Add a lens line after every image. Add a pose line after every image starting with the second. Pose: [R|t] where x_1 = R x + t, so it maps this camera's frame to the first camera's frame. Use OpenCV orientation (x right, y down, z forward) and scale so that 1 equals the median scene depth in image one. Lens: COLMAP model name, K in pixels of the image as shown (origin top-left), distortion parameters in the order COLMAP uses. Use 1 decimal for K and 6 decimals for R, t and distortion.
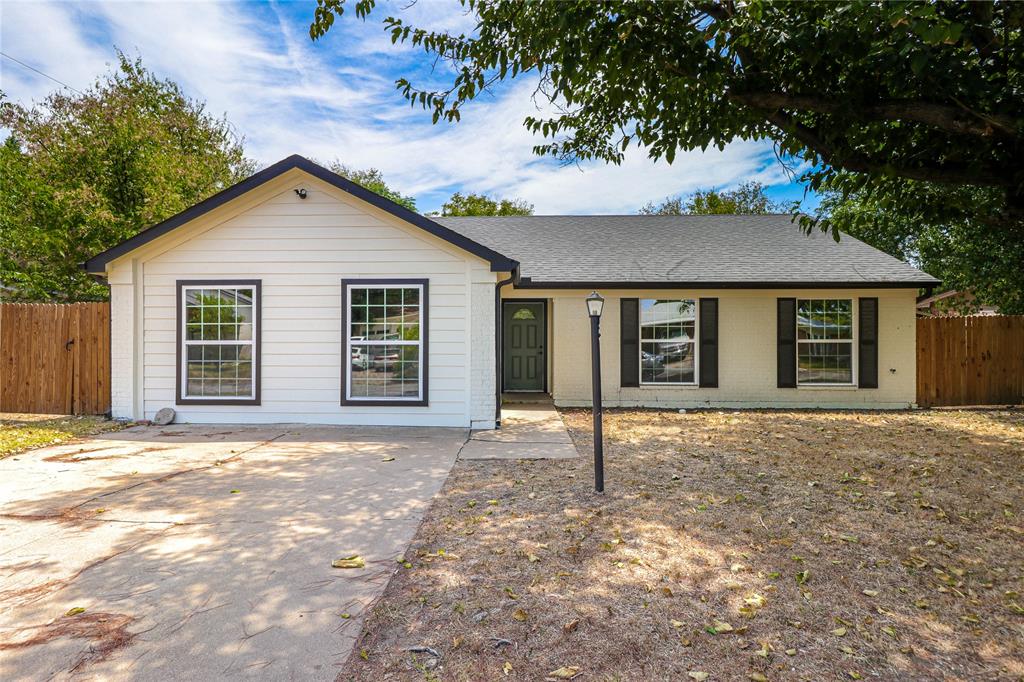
lens RADIAL K [[552.5, 0, 511.1], [0, 552.5, 335.2], [0, 0, 1]] dist [0.002640, -0.017376]
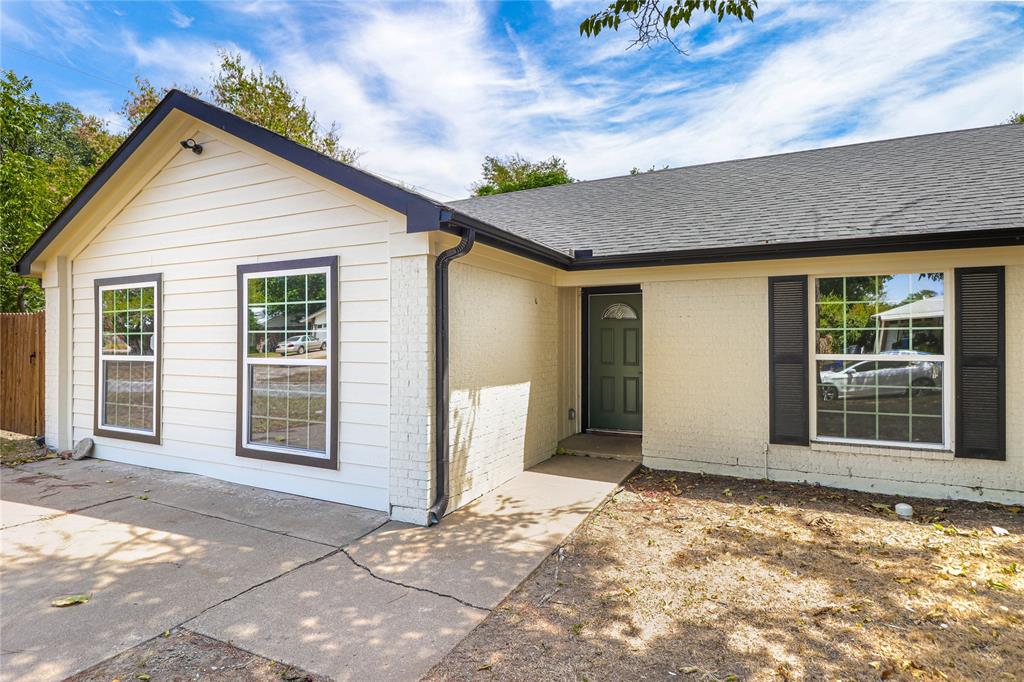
lens RADIAL K [[541.9, 0, 495.3], [0, 541.9, 333.8], [0, 0, 1]] dist [-0.018994, -0.001534]
pose [[0.891035, -0.007356, -0.453874, 0.183936], [0.005216, 0.999969, -0.005968, -0.009363], [0.453904, 0.002951, 0.891046, 0.384200]]
